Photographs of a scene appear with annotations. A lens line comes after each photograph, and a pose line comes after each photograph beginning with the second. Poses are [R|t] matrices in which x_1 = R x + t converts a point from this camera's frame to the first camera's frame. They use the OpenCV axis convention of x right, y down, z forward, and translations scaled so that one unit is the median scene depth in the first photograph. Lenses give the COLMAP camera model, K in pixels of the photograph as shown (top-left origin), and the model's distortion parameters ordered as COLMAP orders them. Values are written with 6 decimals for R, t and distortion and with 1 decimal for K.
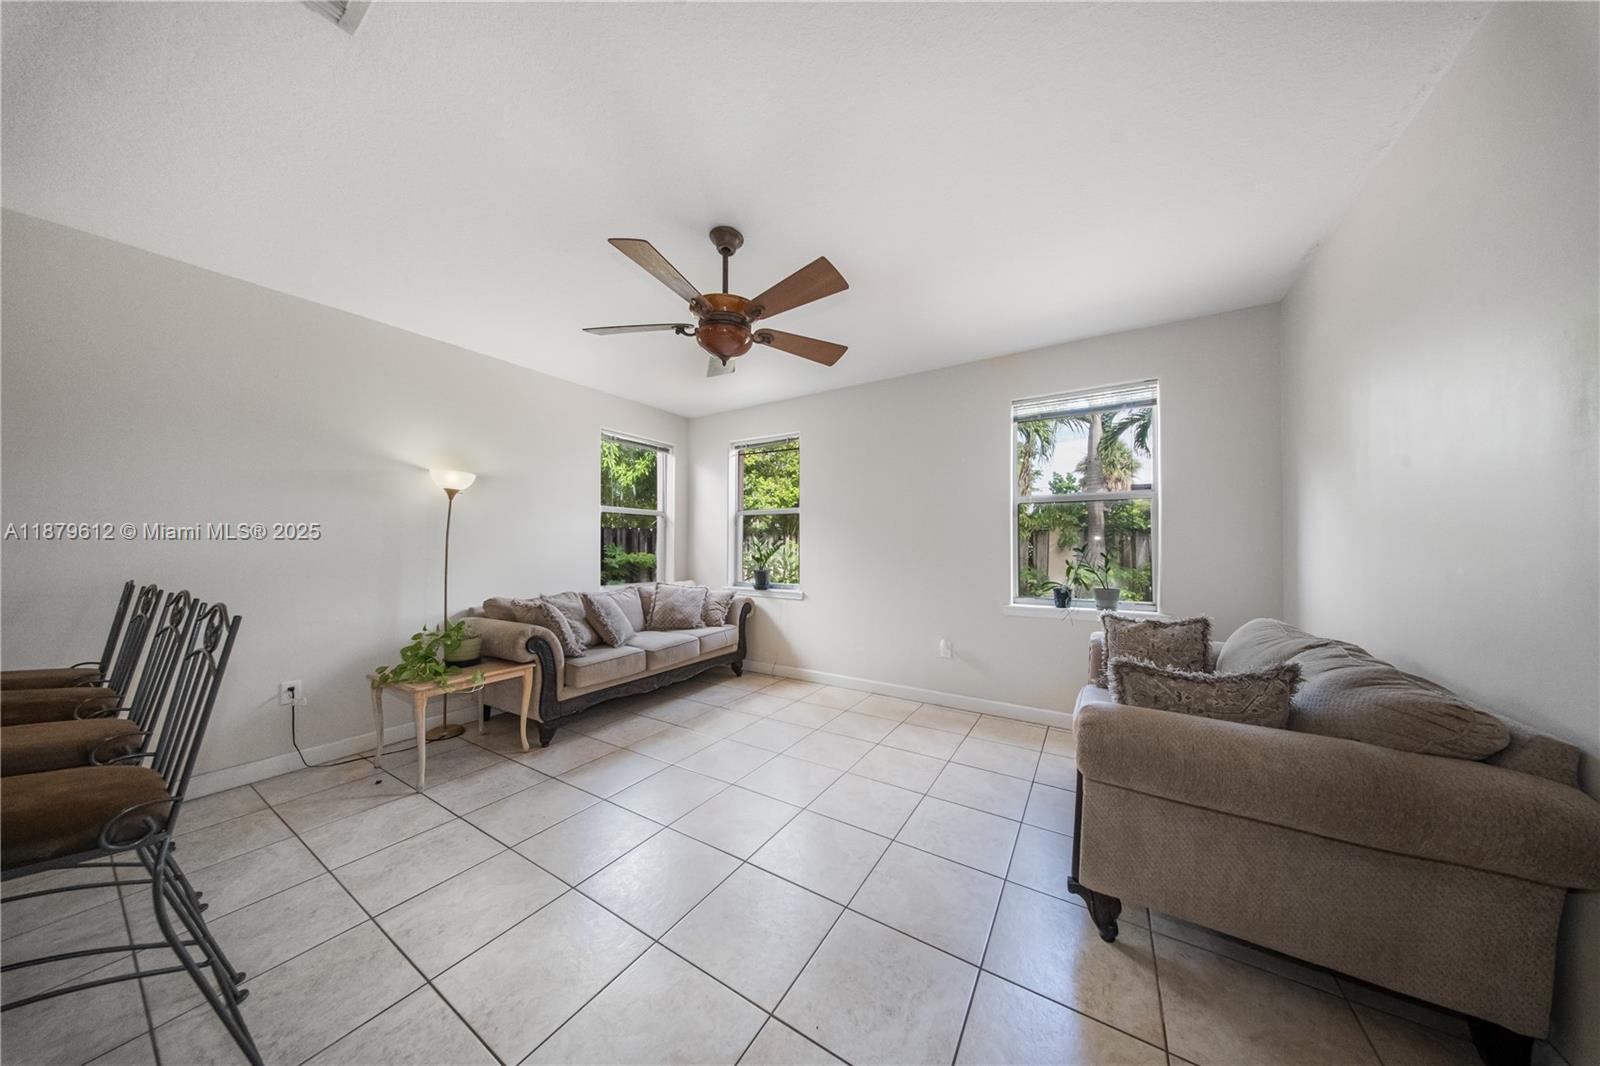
lens RADIAL K [[481.4, 0, 808.8], [0, 481.4, 540.4], [0, 0, 1]] dist [-0.005547, -0.000364]
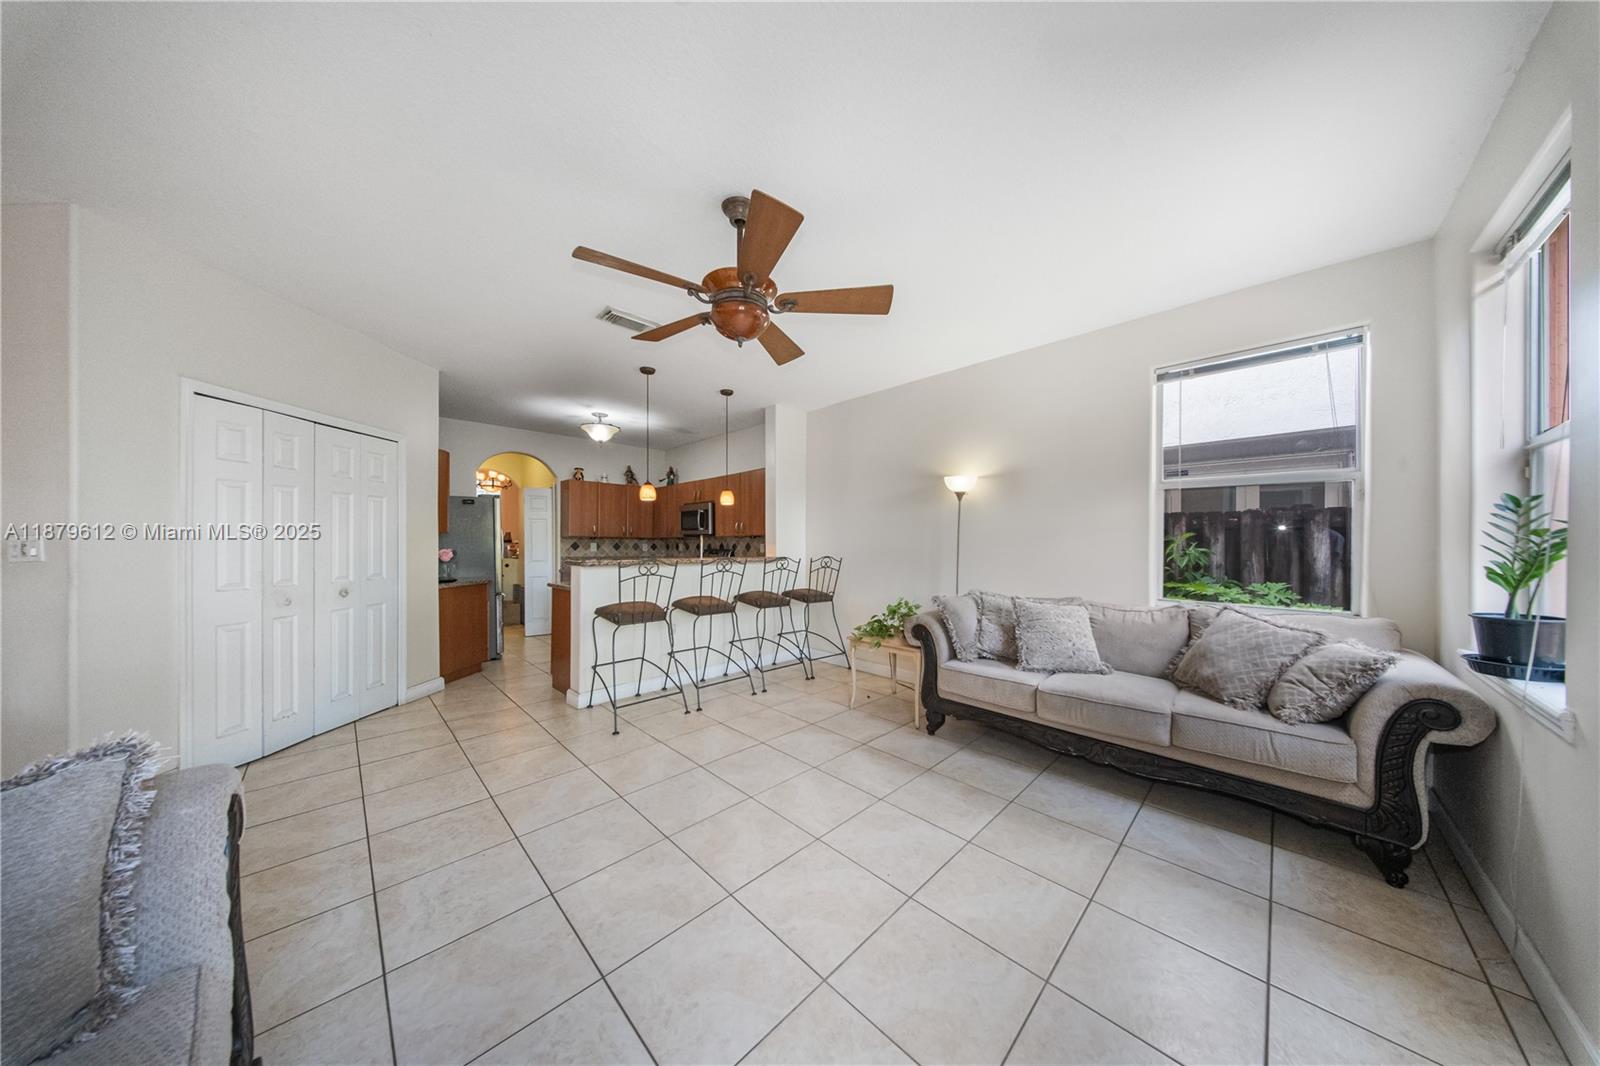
lens RADIAL K [[481.4, 0, 810.1], [0, 481.4, 540.3], [0, 0, 1]] dist [-0.005547, -0.000364]
pose [[-0.245410, -0.004395, -0.969410, 0.440480], [0.003675, 0.999978, -0.005464, 0.015015], [0.969413, -0.004904, -0.245388, 0.857027]]
